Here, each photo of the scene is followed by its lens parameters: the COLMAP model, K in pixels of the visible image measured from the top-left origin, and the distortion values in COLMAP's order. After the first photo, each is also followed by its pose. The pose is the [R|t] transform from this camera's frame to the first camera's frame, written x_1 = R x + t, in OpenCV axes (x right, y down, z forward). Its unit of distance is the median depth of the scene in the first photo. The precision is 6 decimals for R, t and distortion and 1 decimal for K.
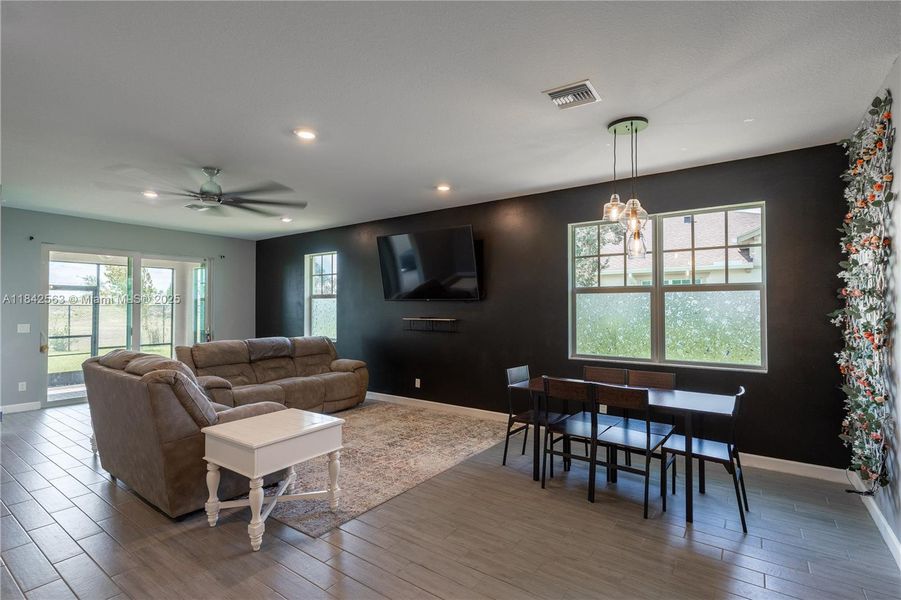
lens RADIAL K [[427.5, 0, 451.8], [0, 427.5, 303.5], [0, 0, 1]] dist [0.000408, -0.000020]
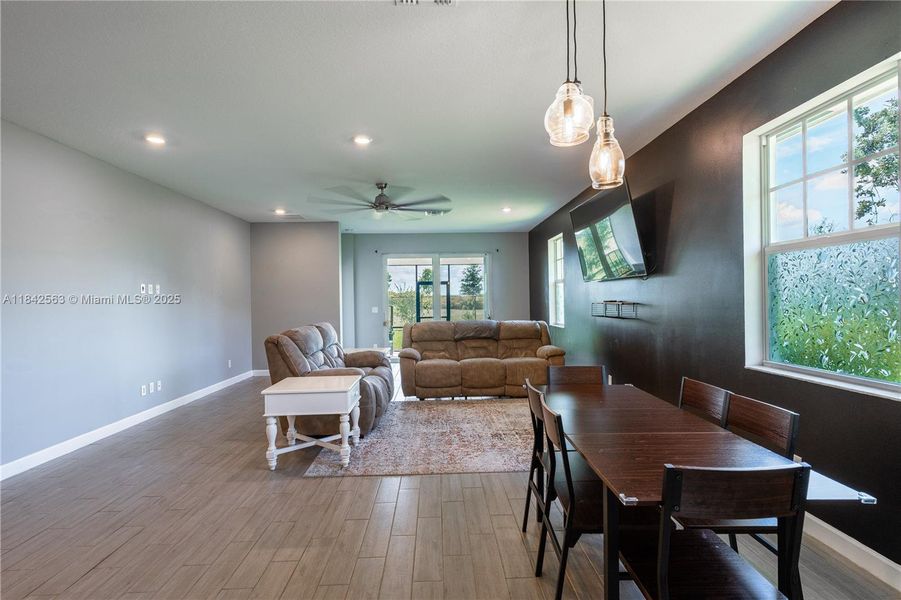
lens RADIAL K [[427.5, 0, 449.5], [0, 427.5, 299.8], [0, 0, 1]] dist [0.000408, -0.000020]
pose [[0.609858, -0.010373, -0.792443, 0.538186], [0.025287, 0.999660, 0.006376, 0.024168], [0.792107, -0.023927, 0.609913, 0.351554]]
